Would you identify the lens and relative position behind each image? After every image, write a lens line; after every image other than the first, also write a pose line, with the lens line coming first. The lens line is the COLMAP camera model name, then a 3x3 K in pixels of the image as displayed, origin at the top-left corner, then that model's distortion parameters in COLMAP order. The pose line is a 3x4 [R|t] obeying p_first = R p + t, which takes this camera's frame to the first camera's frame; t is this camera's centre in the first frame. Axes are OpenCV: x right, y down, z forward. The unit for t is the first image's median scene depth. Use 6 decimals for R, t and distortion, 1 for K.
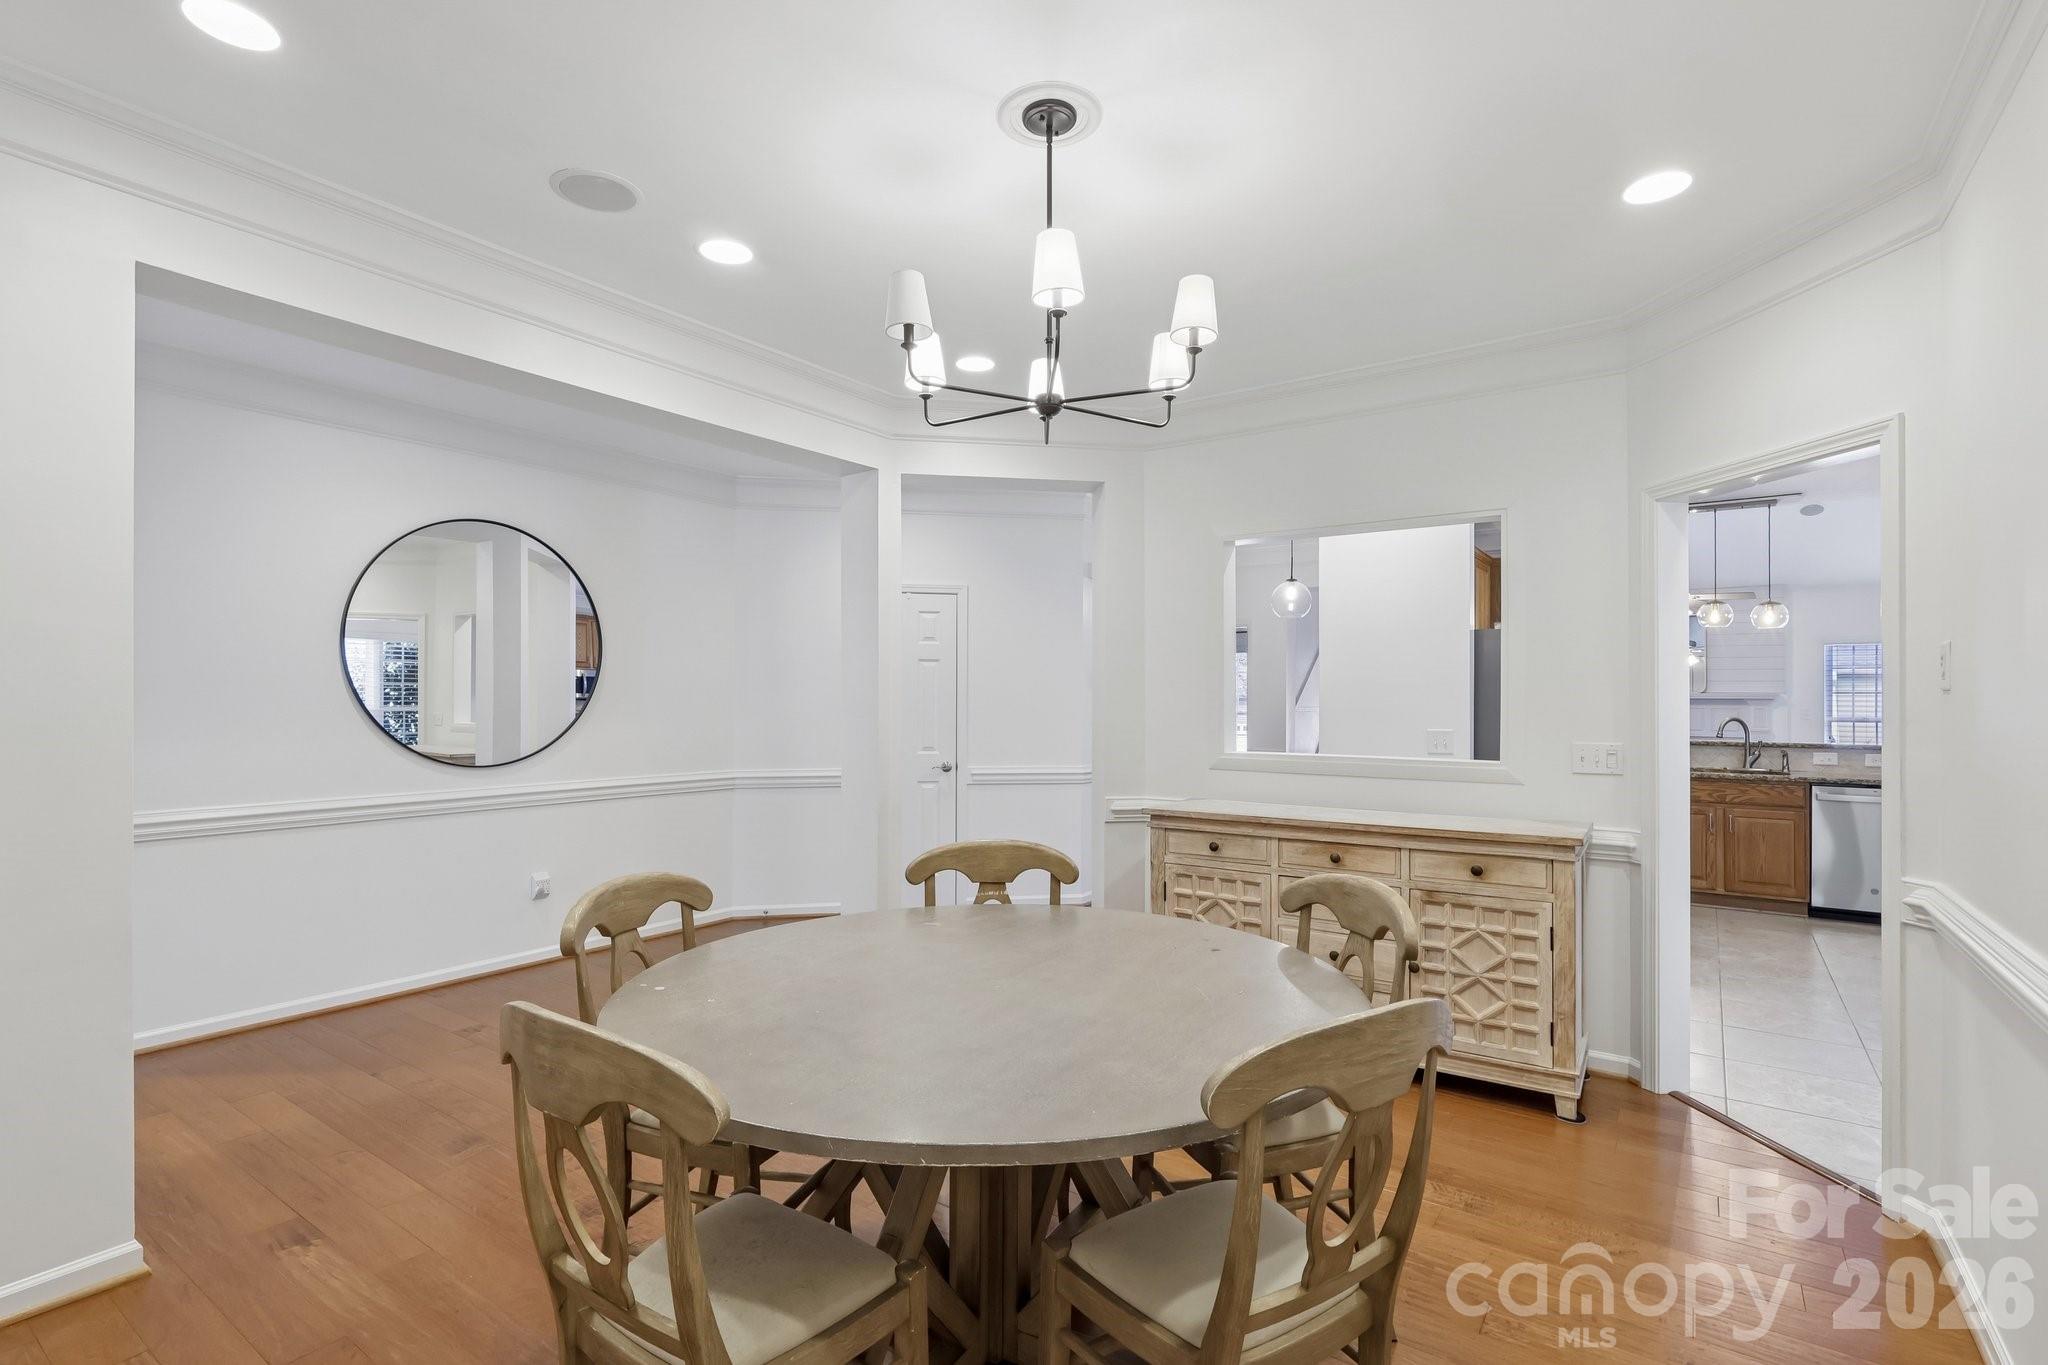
lens RADIAL K [[970.0, 0, 1027.9], [0, 970.0, 692.7], [0, 0, 1]] dist [0.003532, 0.000188]
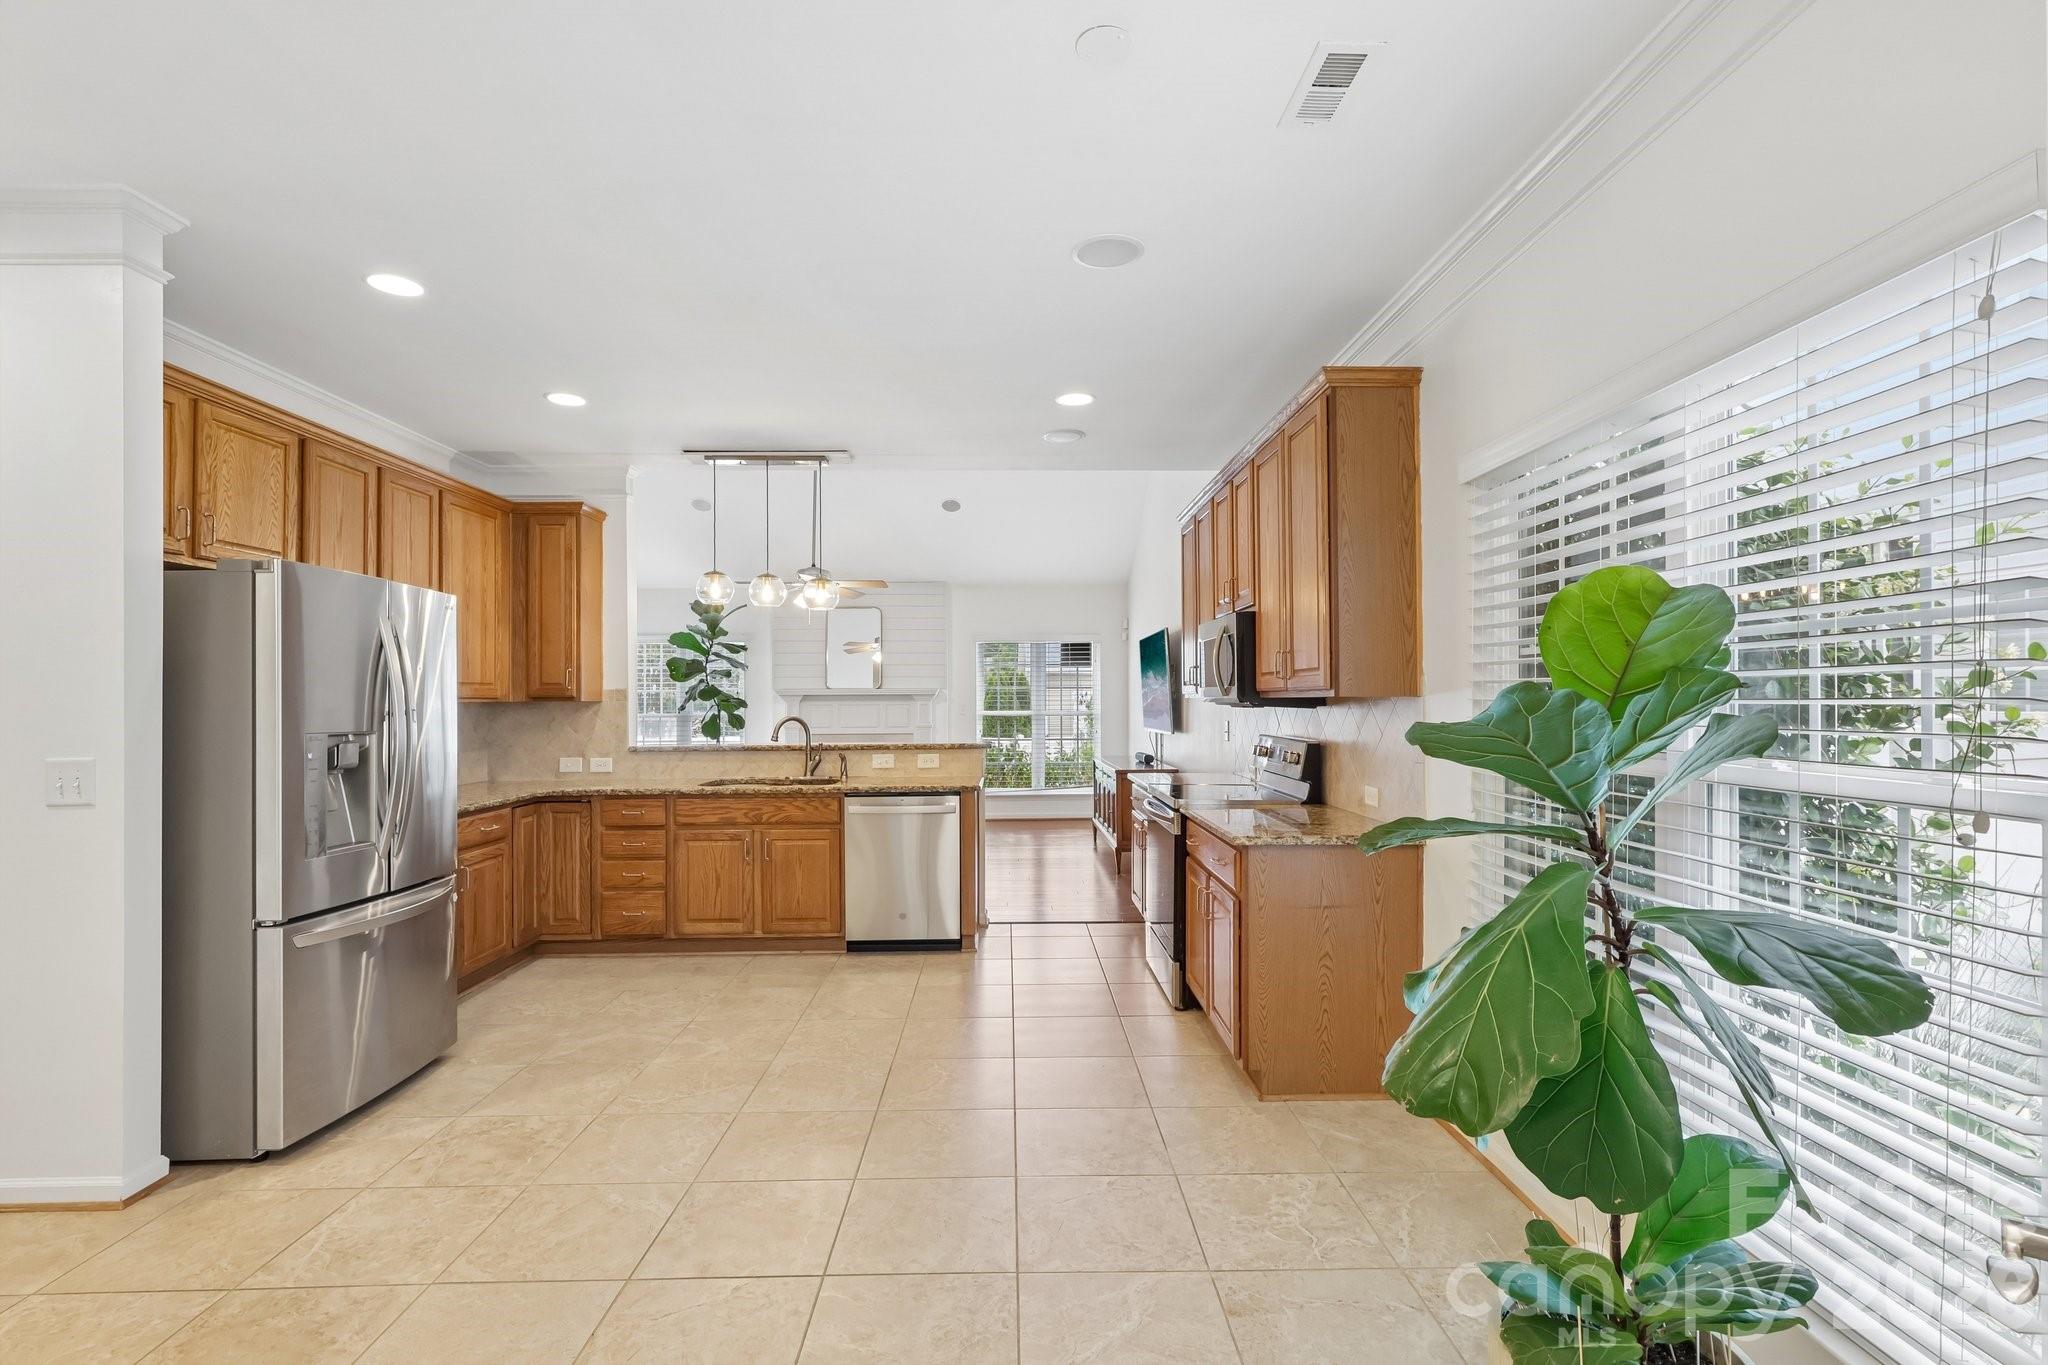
lens RADIAL K [[960.0, 0, 1027.9], [0, 960.0, 692.2], [0, 0, 1]] dist [-0.000150, -0.000065]
pose [[0.809577, -0.004612, 0.586996, 0.676230], [0.005078, 0.999987, 0.000854, 0.009078], [-0.586992, 0.002290, 0.809589, 0.362047]]
